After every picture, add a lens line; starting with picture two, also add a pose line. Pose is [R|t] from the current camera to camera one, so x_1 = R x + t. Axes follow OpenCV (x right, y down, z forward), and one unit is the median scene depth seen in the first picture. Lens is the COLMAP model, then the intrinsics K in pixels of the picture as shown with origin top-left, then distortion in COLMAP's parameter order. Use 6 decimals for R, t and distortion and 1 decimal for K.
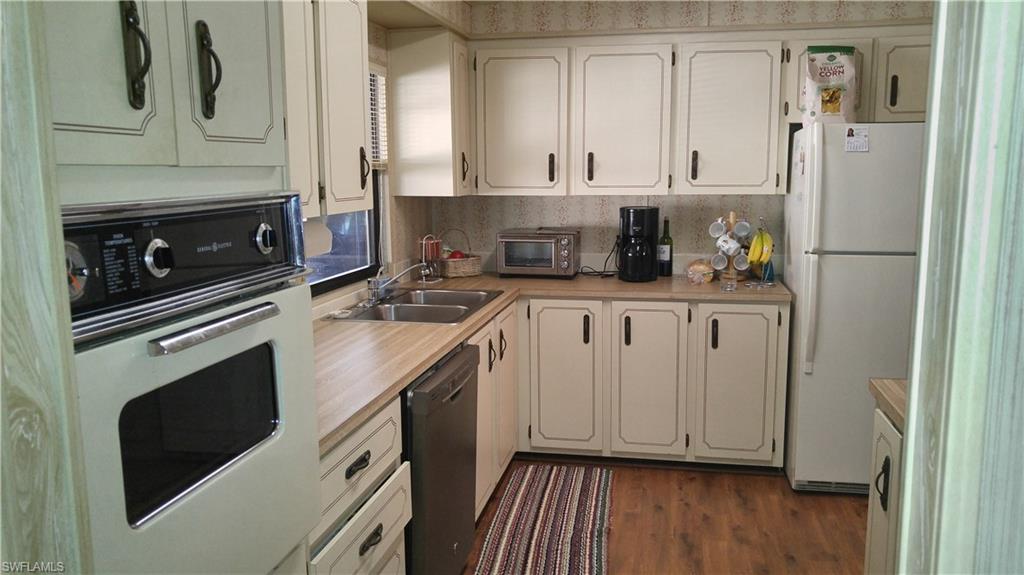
lens RADIAL K [[781.9, 0, 512.4], [0, 781.9, 287.3], [0, 0, 1]] dist [0.000690, -0.001134]
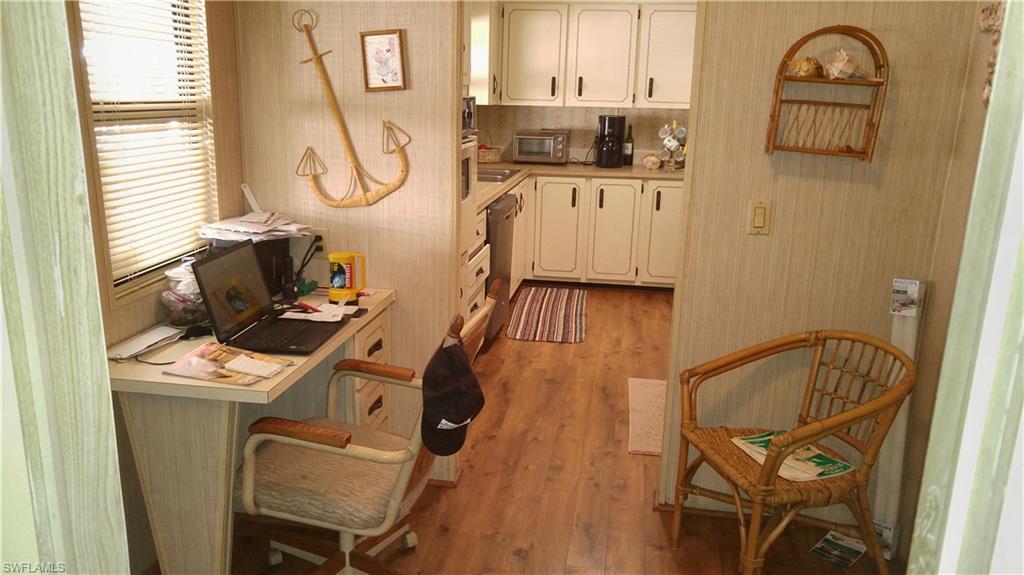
lens RADIAL K [[781.9, 0, 477.4], [0, 781.9, 302.1], [0, 0, 1]] dist [0.000690, -0.001134]
pose [[0.999671, 0.024479, 0.007598, -0.095267], [-0.025228, 0.992090, 0.122966, 0.071465], [-0.004528, -0.123117, 0.992382, -0.506571]]
